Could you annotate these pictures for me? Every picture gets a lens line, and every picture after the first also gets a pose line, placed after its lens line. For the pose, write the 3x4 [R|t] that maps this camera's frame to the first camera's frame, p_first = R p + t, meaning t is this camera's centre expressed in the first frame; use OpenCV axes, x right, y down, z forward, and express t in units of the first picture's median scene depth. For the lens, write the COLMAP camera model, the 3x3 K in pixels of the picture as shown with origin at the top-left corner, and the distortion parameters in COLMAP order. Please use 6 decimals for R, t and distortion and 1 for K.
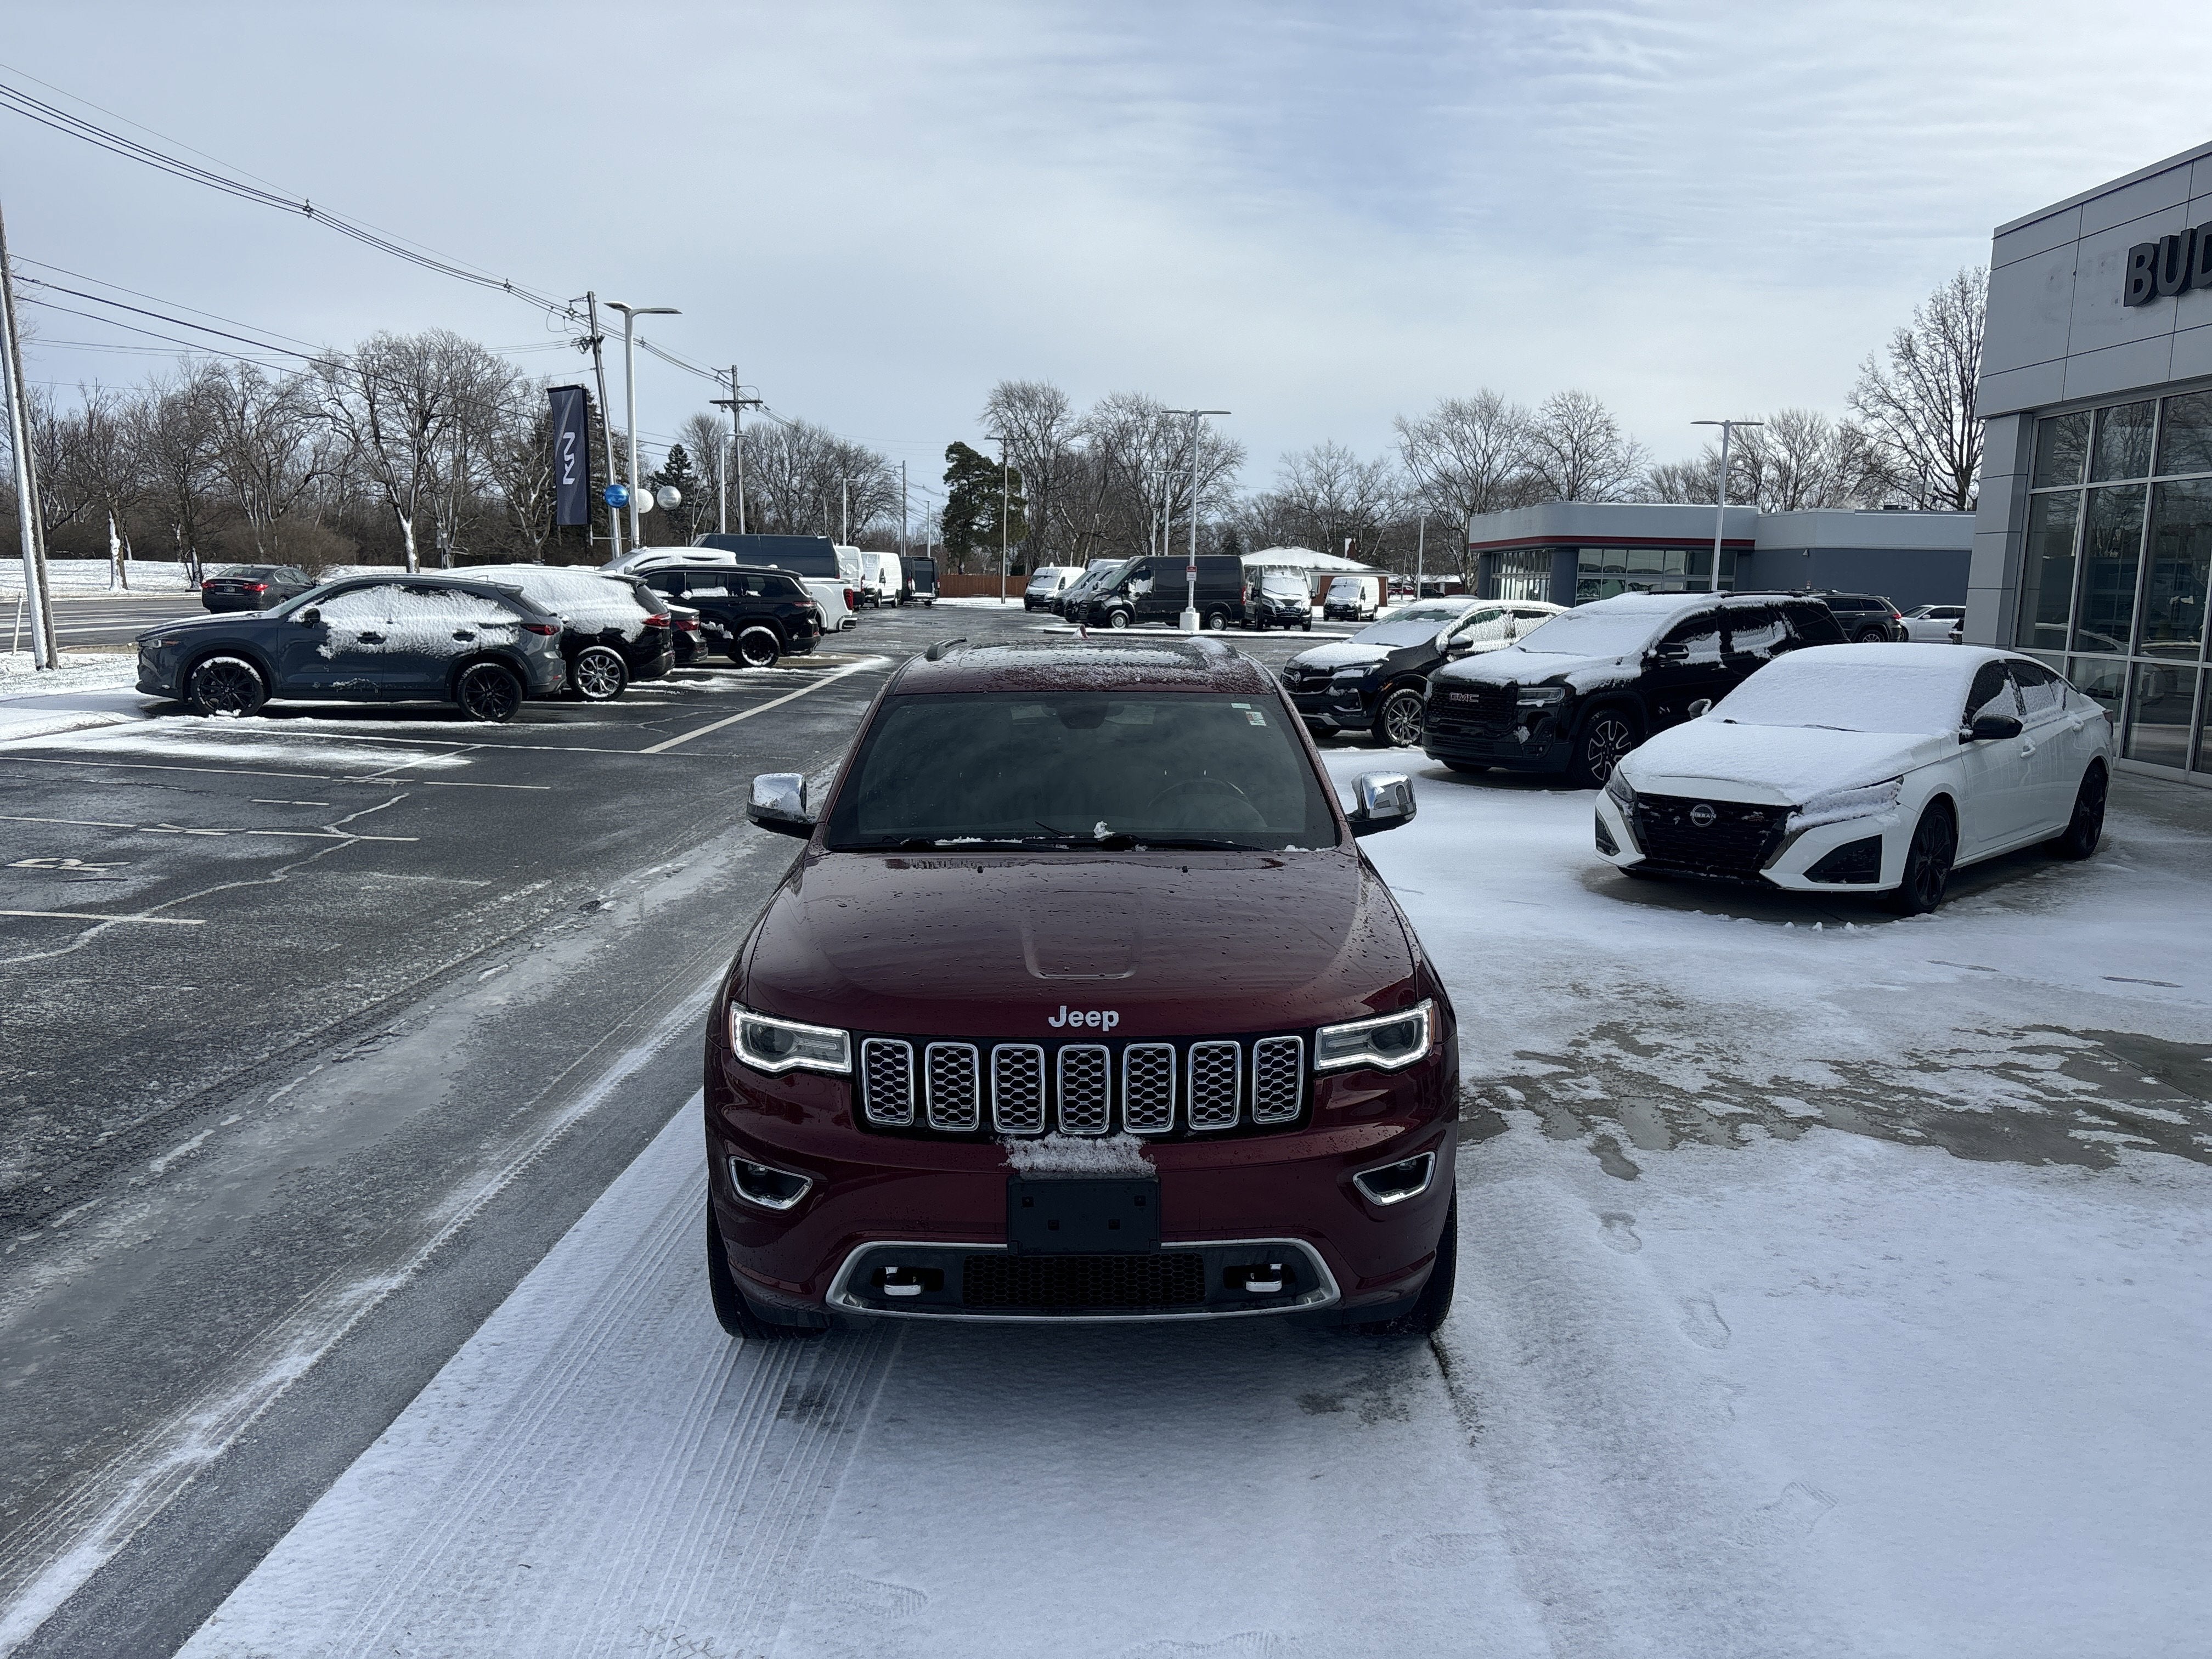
lens RADIAL K [[1663.7, 0, 1110.4], [0, 1663.7, 832.1], [0, 0, 1]] dist [0.051384, -0.058011]
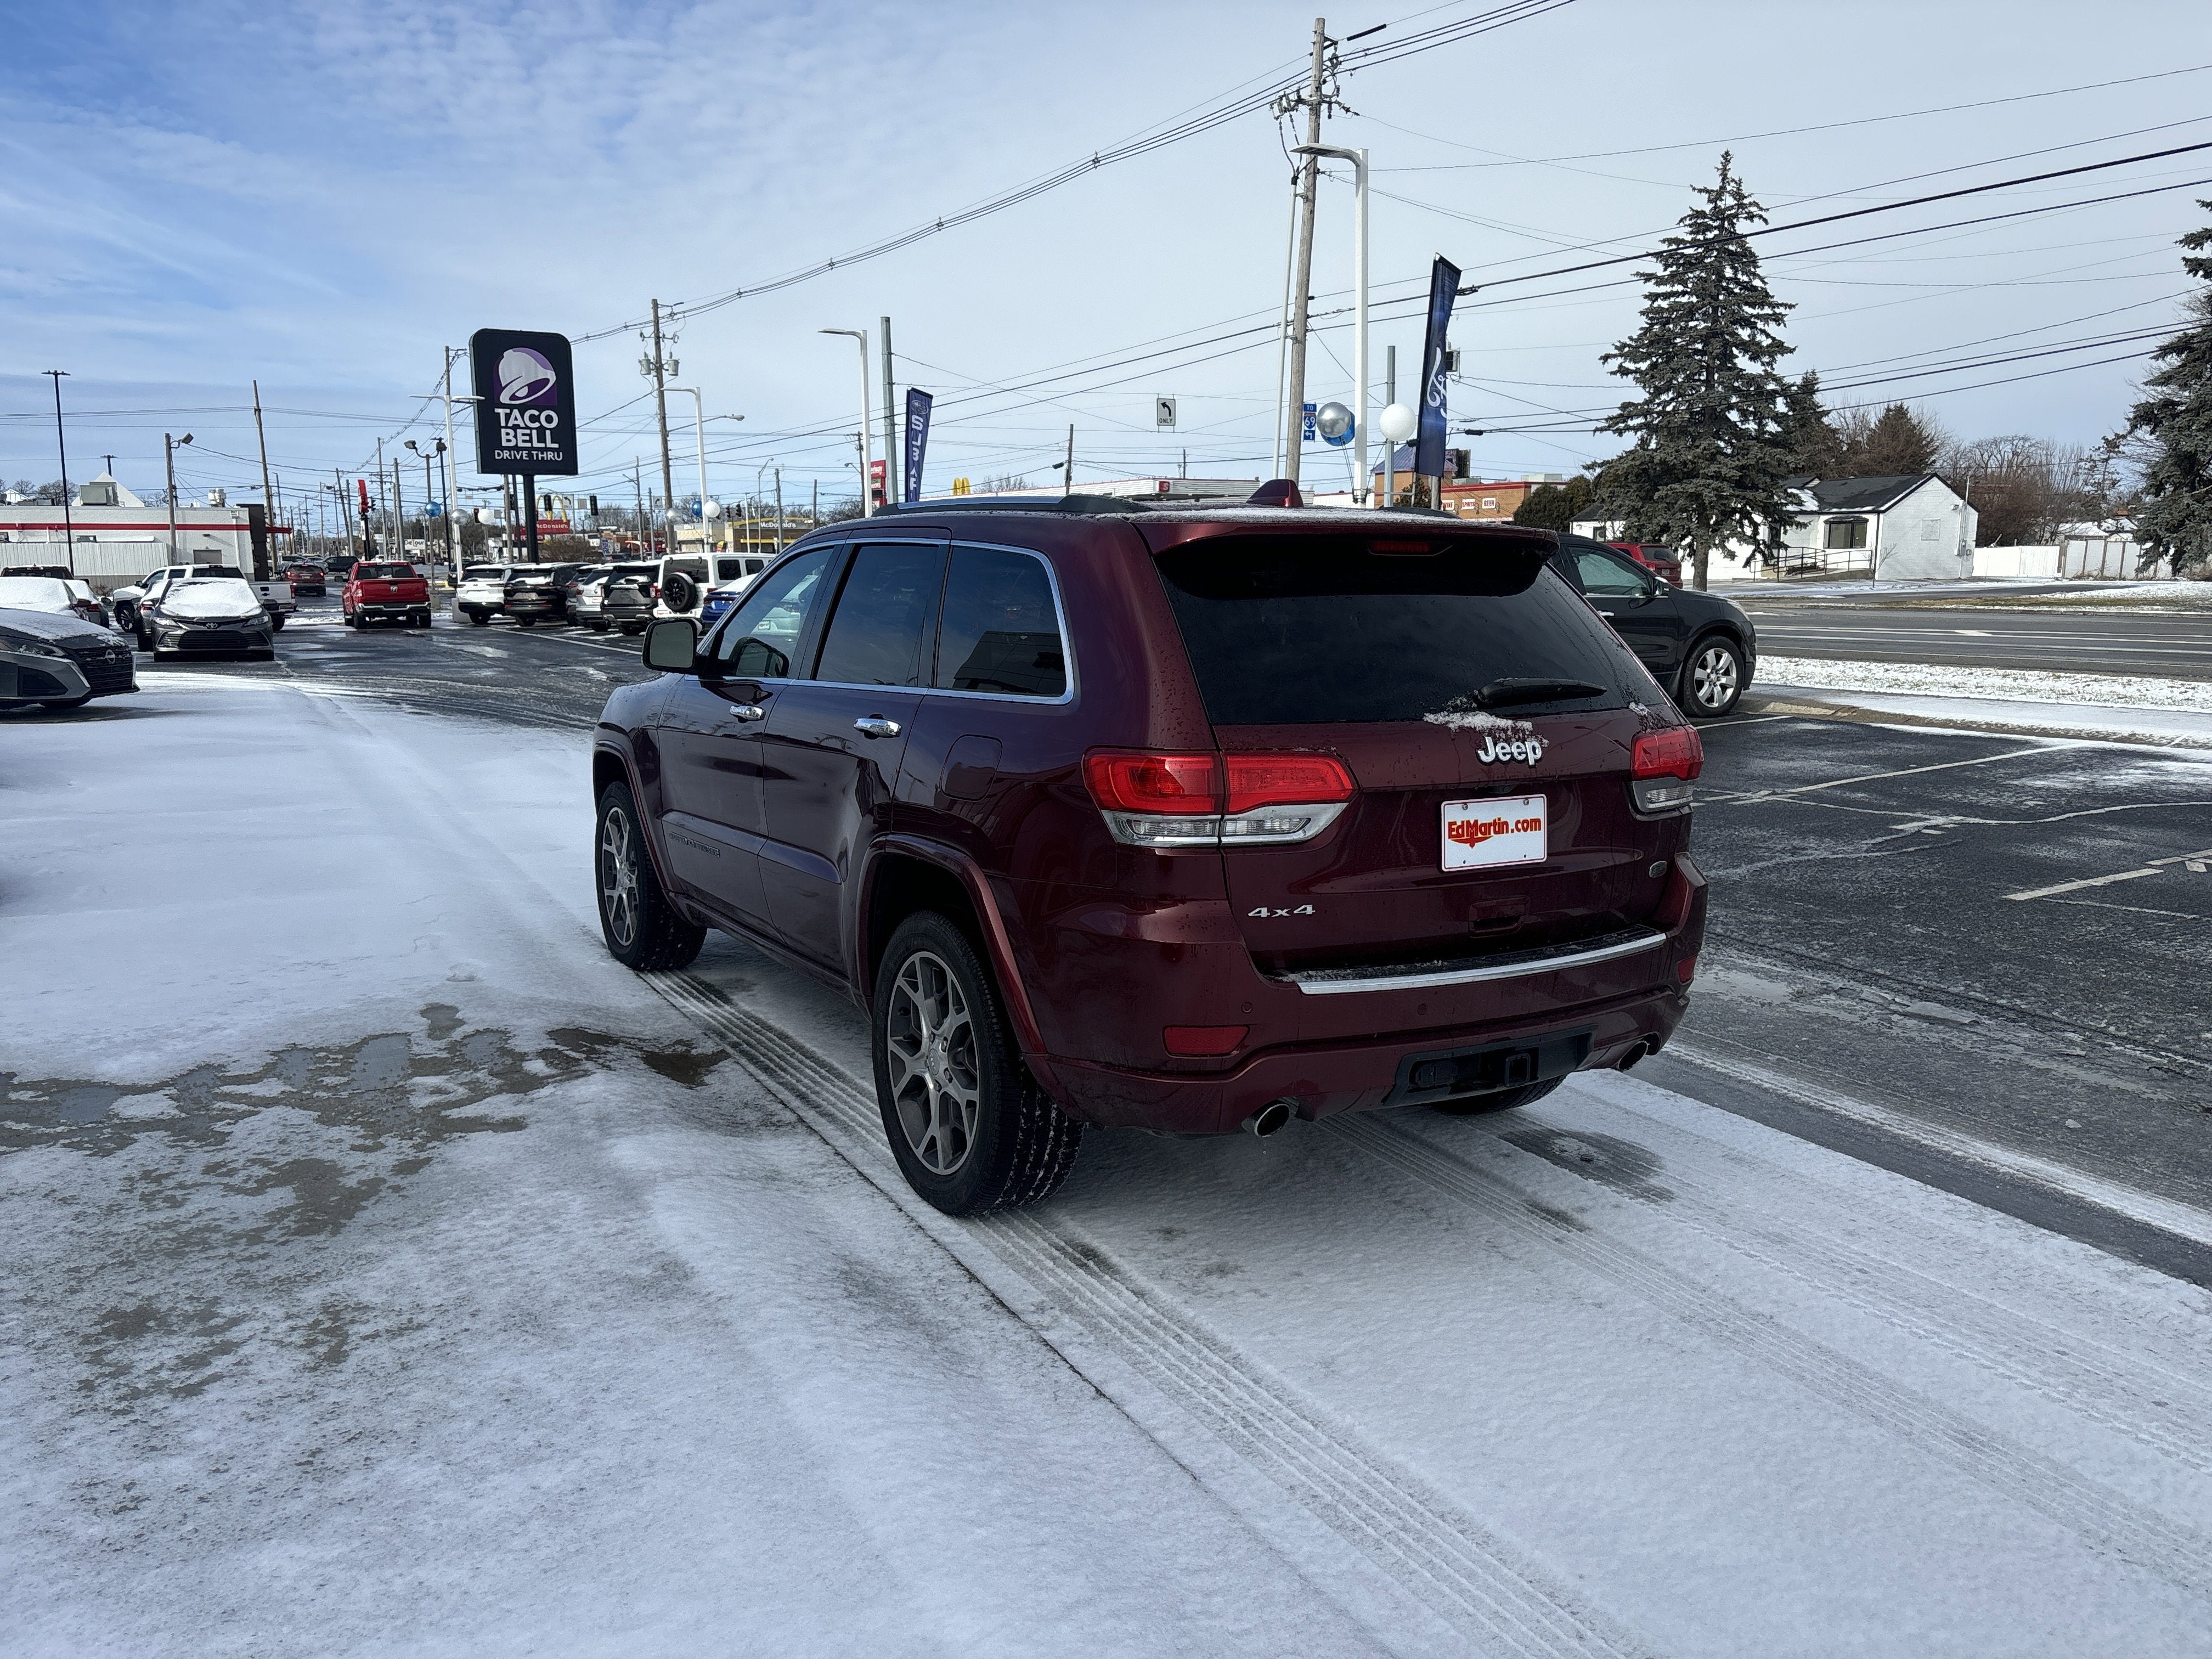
lens RADIAL K [[1672.4, 0, 1106.0], [0, 1672.4, 829.5], [0, 0, 1]] dist [0.083868, -0.116389]
pose [[-0.870455, 0.062656, -0.488244, 0.294933], [-0.087820, 0.956186, 0.279276, -0.148909], [0.484351, 0.285975, -0.826815, 1.329896]]
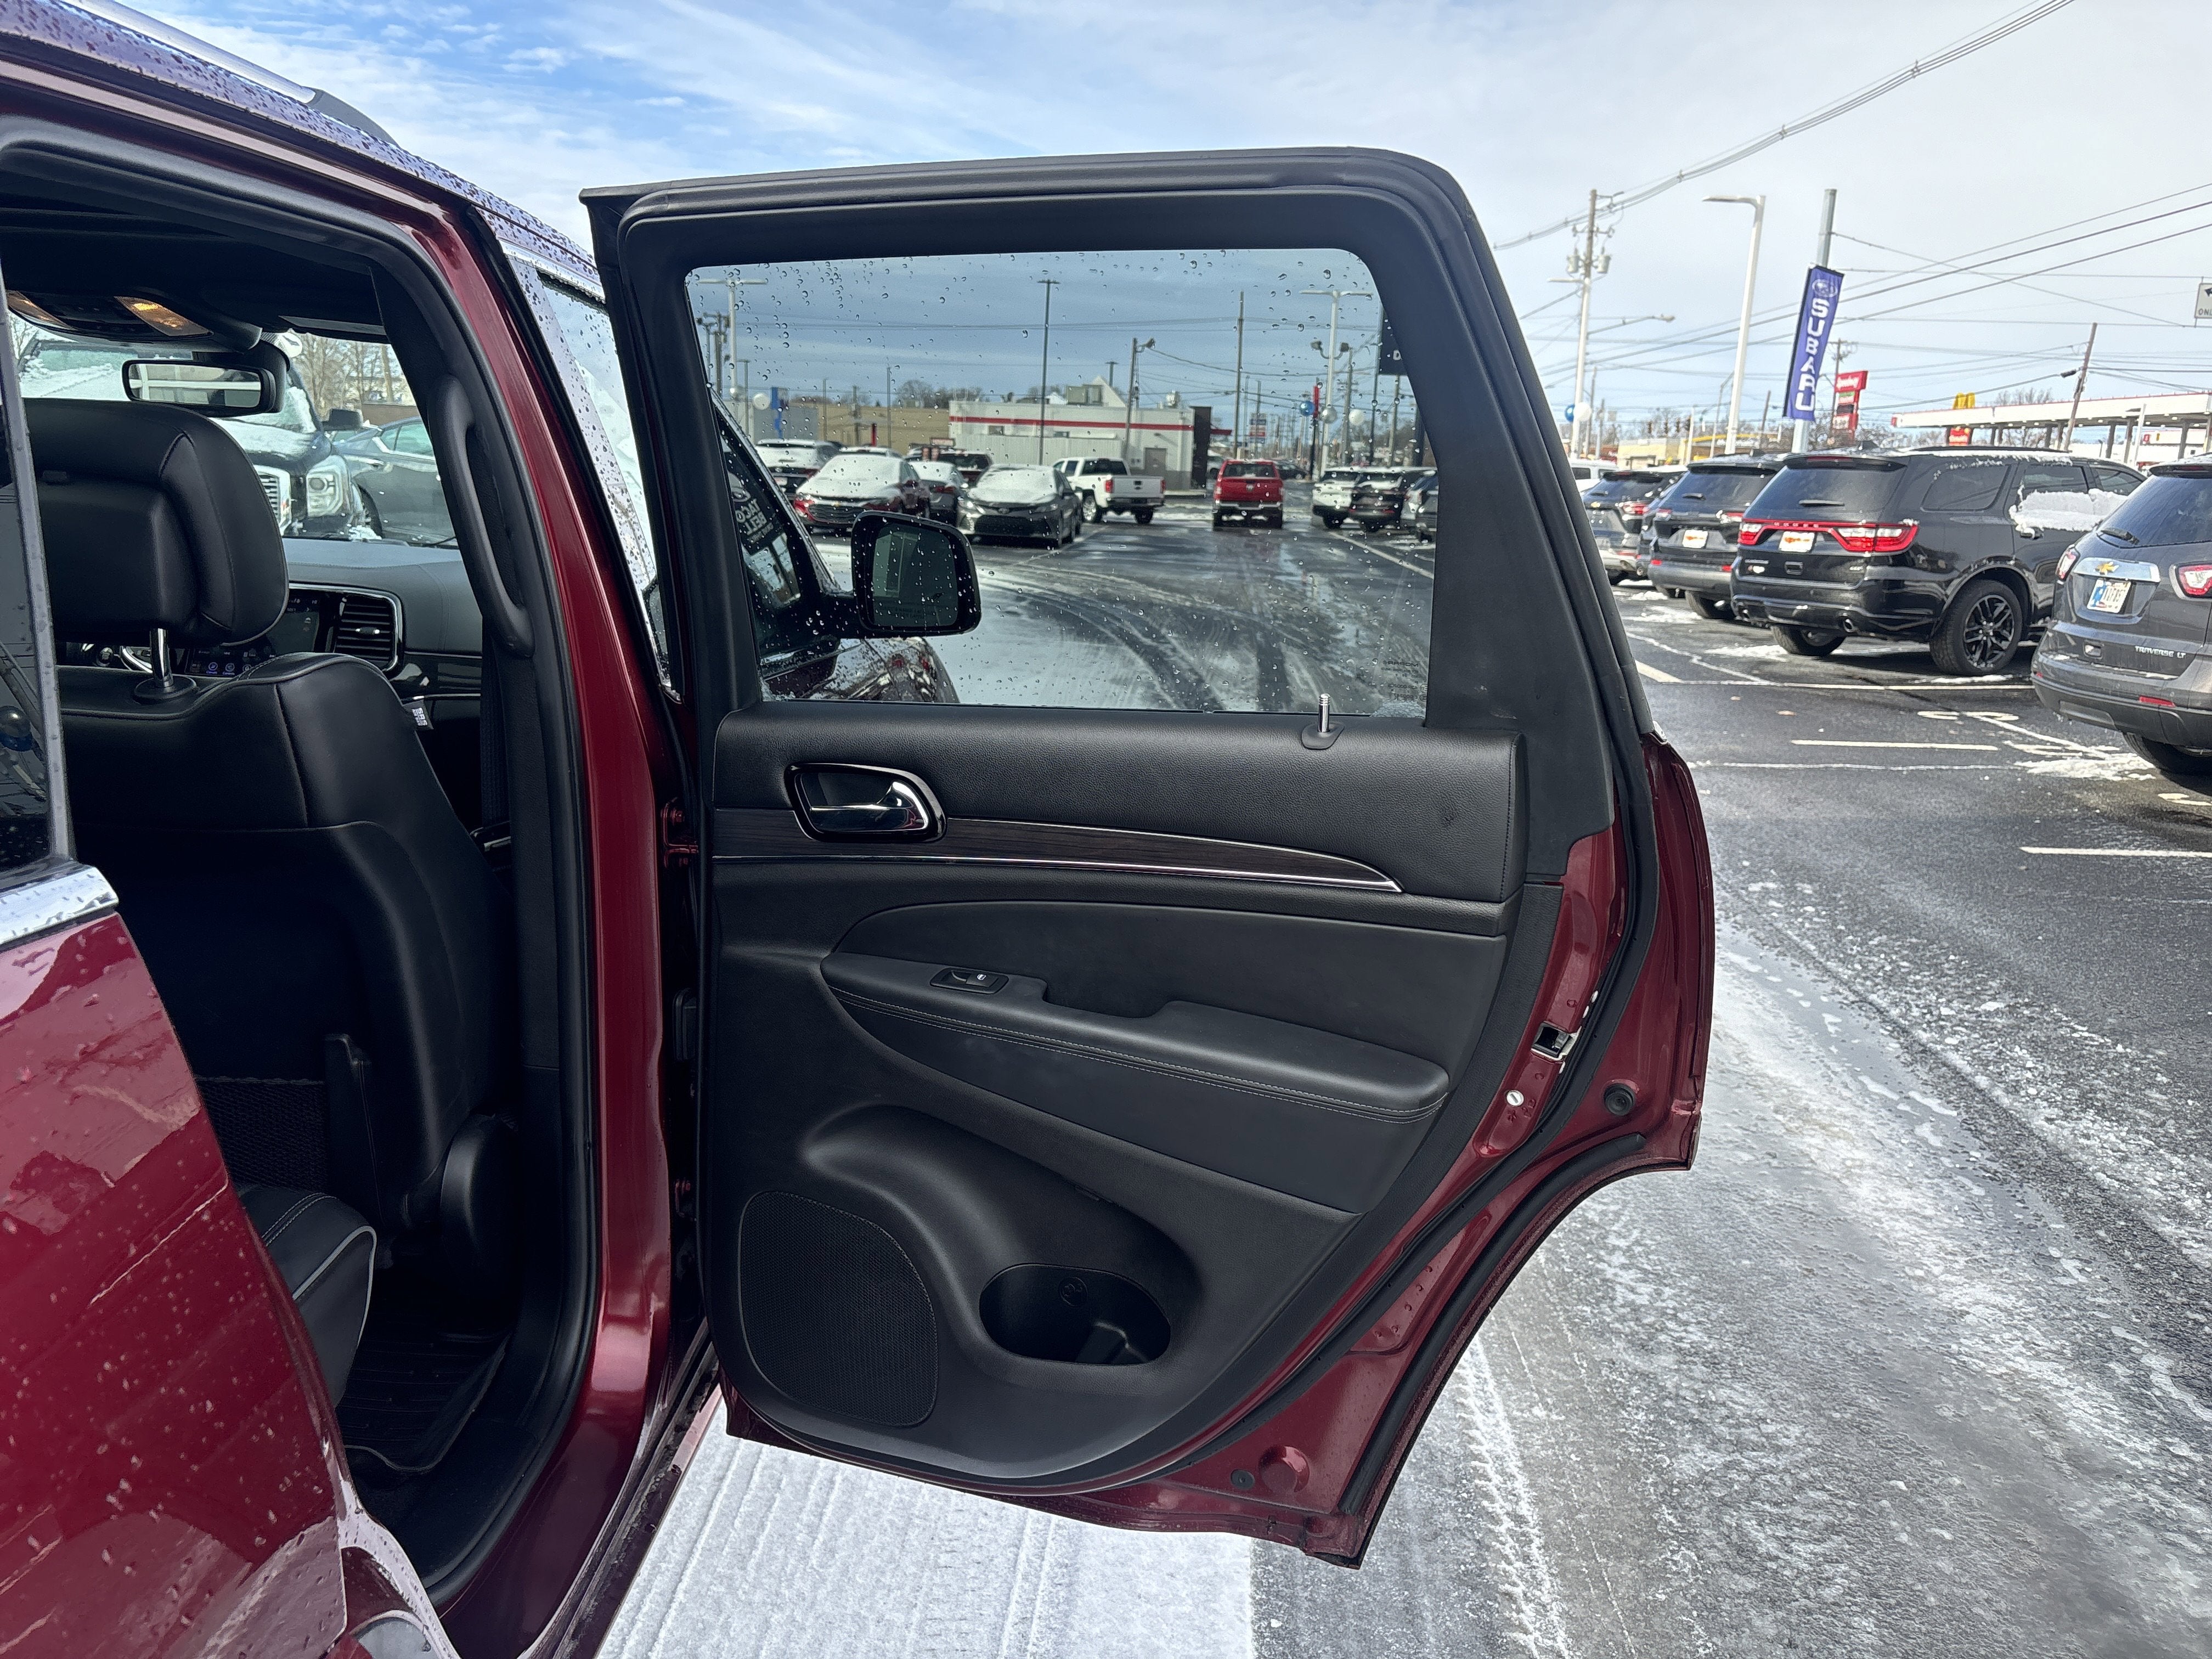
lens RADIAL K [[1662.9, 0, 1102.4], [0, 1662.9, 837.0], [0, 0, 1]] dist [0.050284, -0.061366]
pose [[-0.997679, -0.063929, 0.023428, -0.175343], [-0.050827, 0.928244, 0.368482, -0.081028], [-0.045303, 0.366436, -0.929340, 0.944387]]
